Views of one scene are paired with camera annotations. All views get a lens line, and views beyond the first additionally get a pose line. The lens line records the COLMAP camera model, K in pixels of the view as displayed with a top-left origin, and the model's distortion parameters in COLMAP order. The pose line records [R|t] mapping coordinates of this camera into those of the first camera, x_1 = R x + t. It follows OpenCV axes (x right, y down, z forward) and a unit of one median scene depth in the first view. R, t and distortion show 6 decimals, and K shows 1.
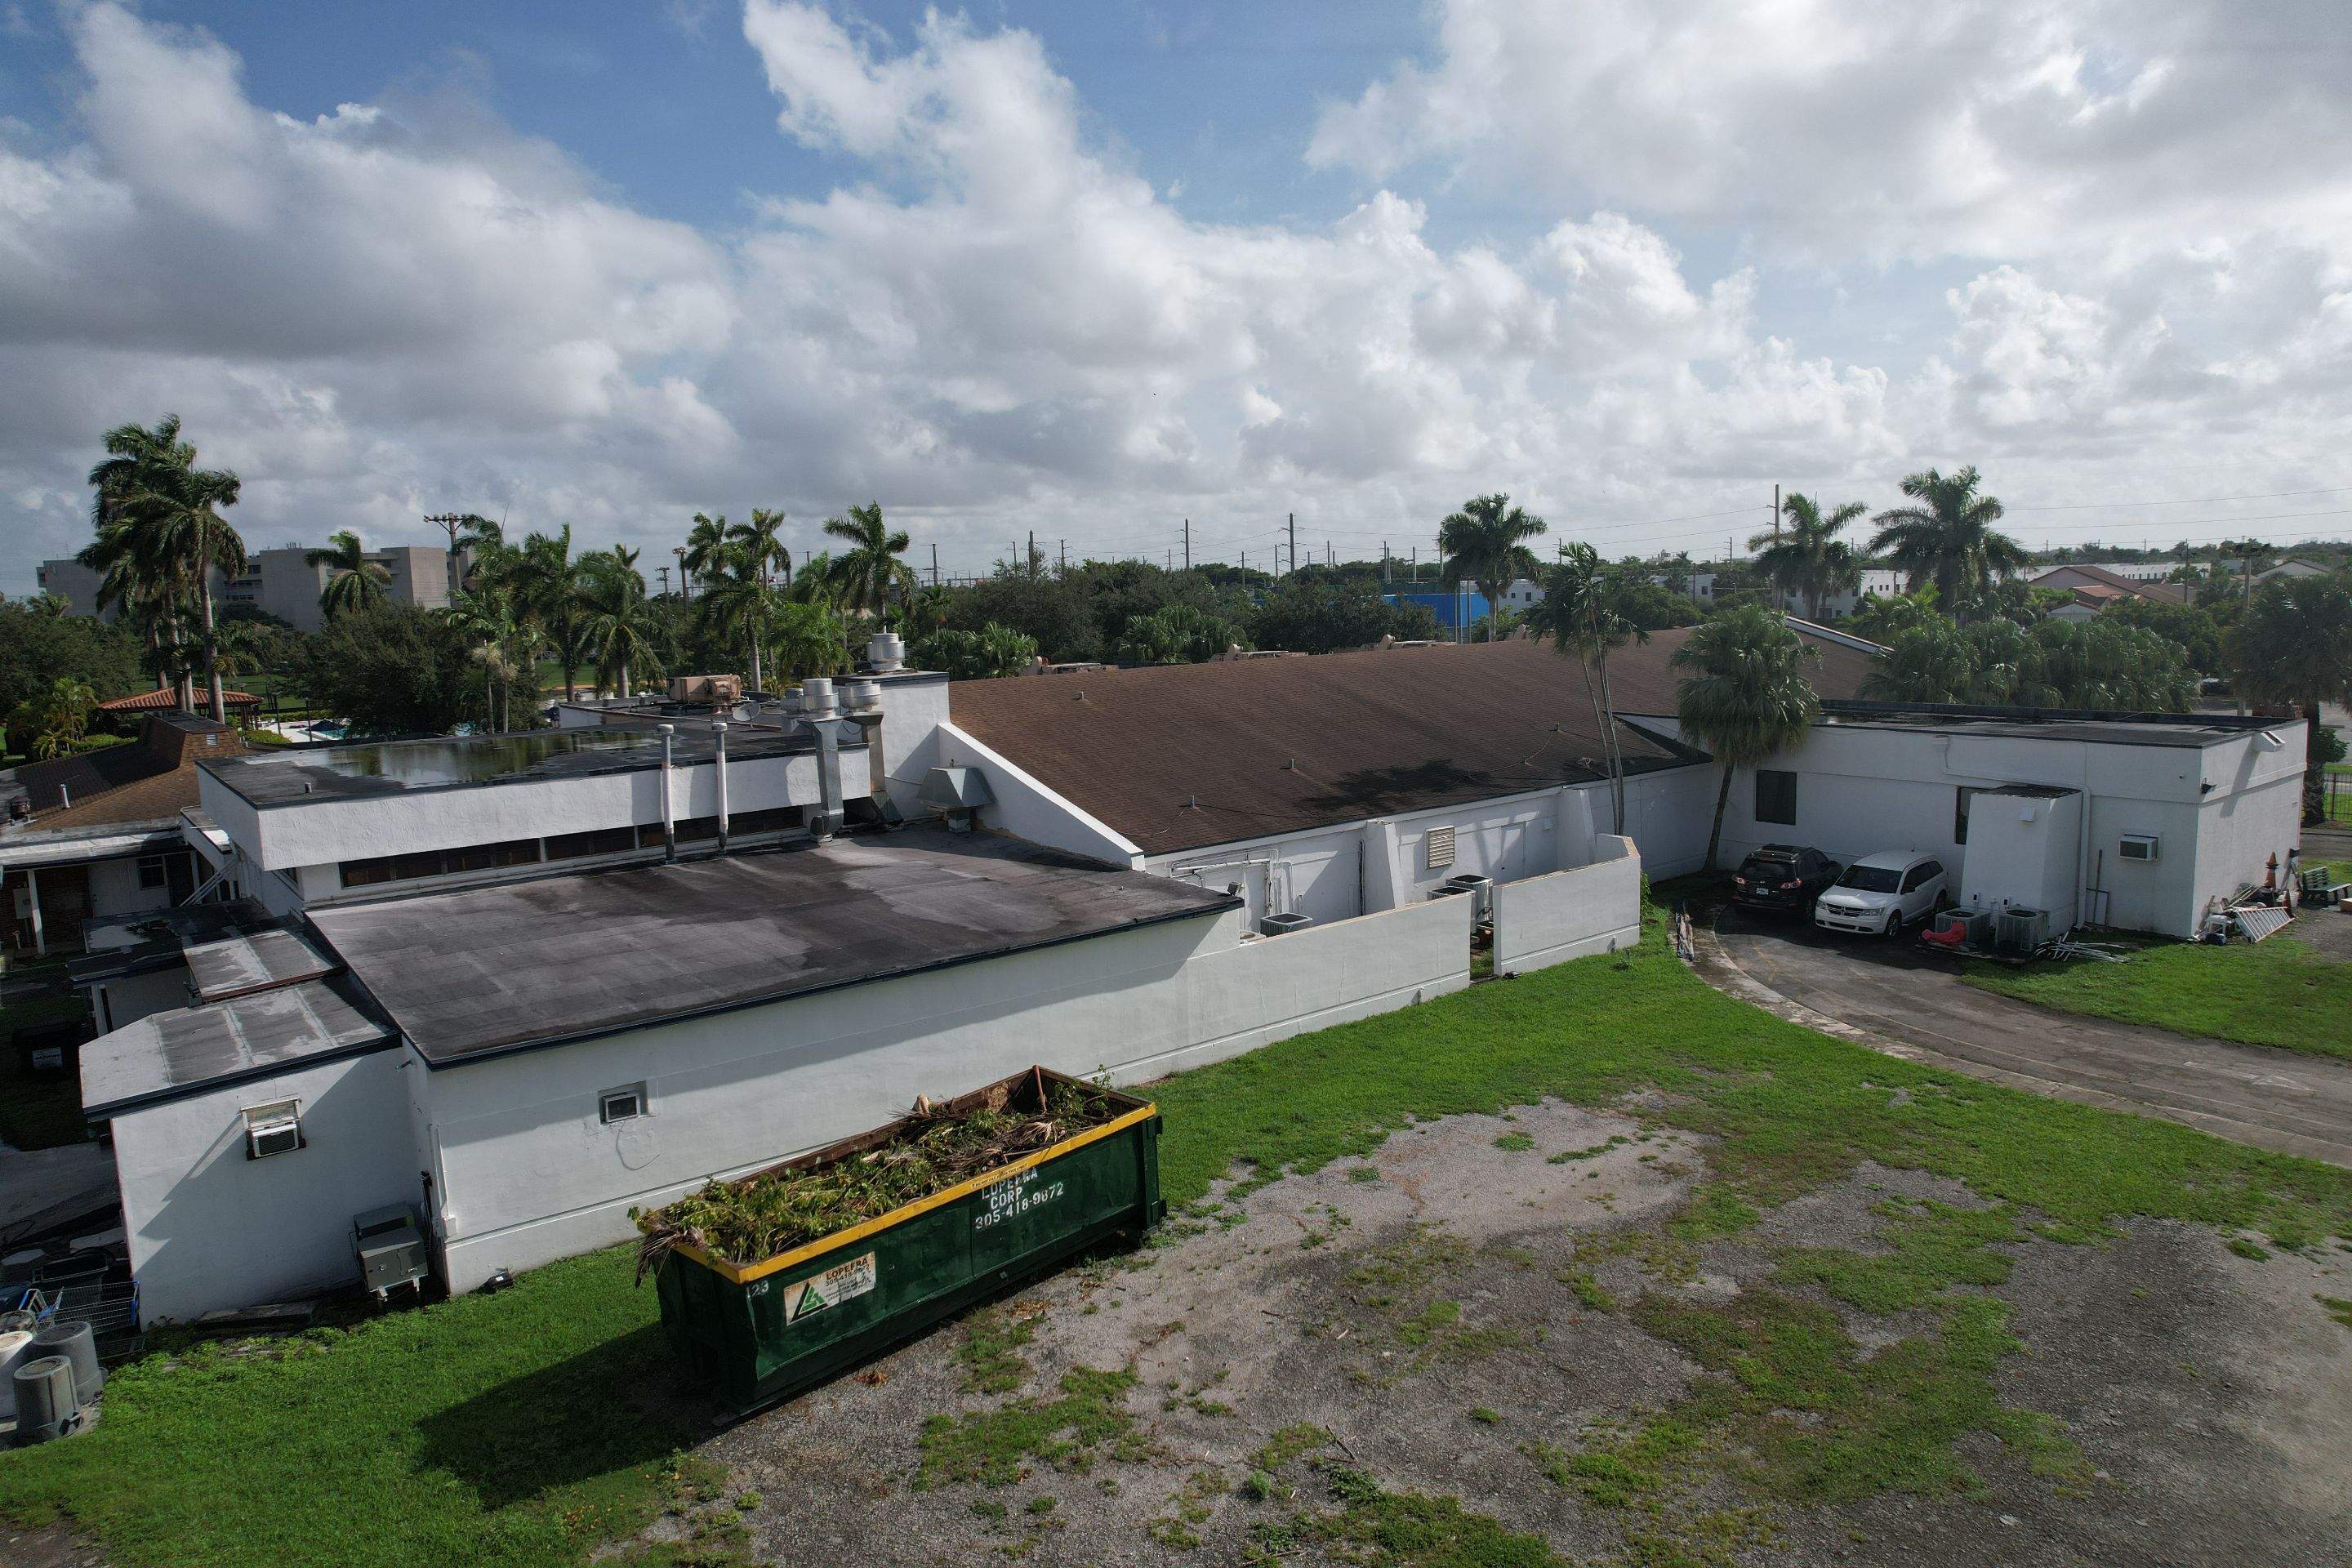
lens RADIAL K [[1498.9, 0, 1176.0], [0, 1498.9, 784.0], [0, 0, 1]] dist [-0.006221, -0.000801]
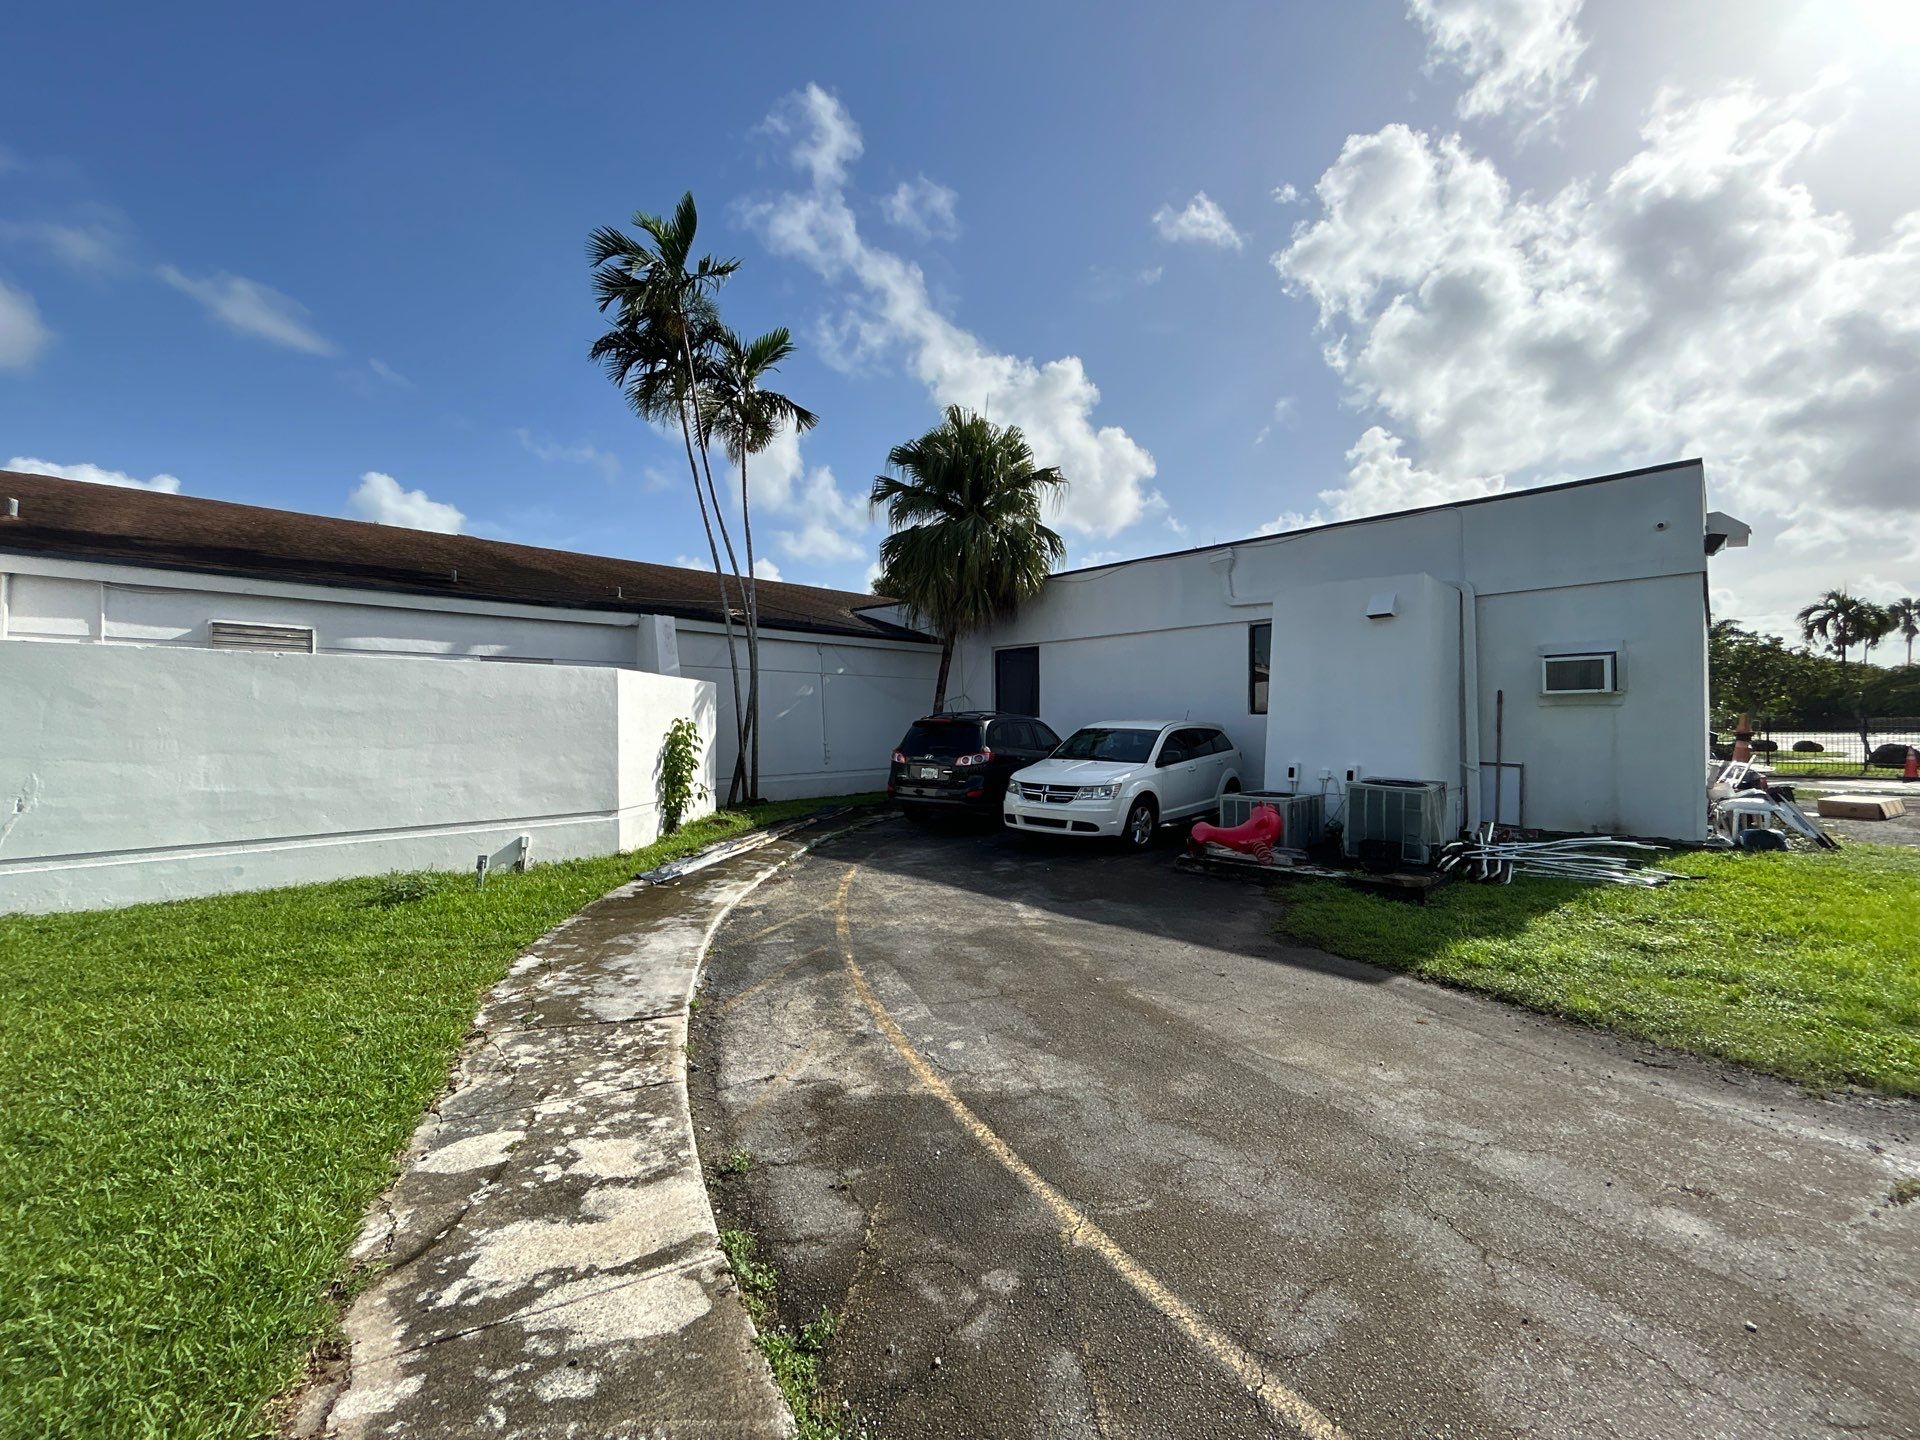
lens RADIAL K [[824.2, 0, 960.0], [0, 824.2, 720.0], [0, 0, 1]] dist [0.000035, -0.000036]
pose [[0.987706, 0.035544, 0.152230, 0.401318], [-0.015269, 0.991087, -0.132337, 0.104581], [-0.155577, 0.128385, 0.979445, 0.783476]]
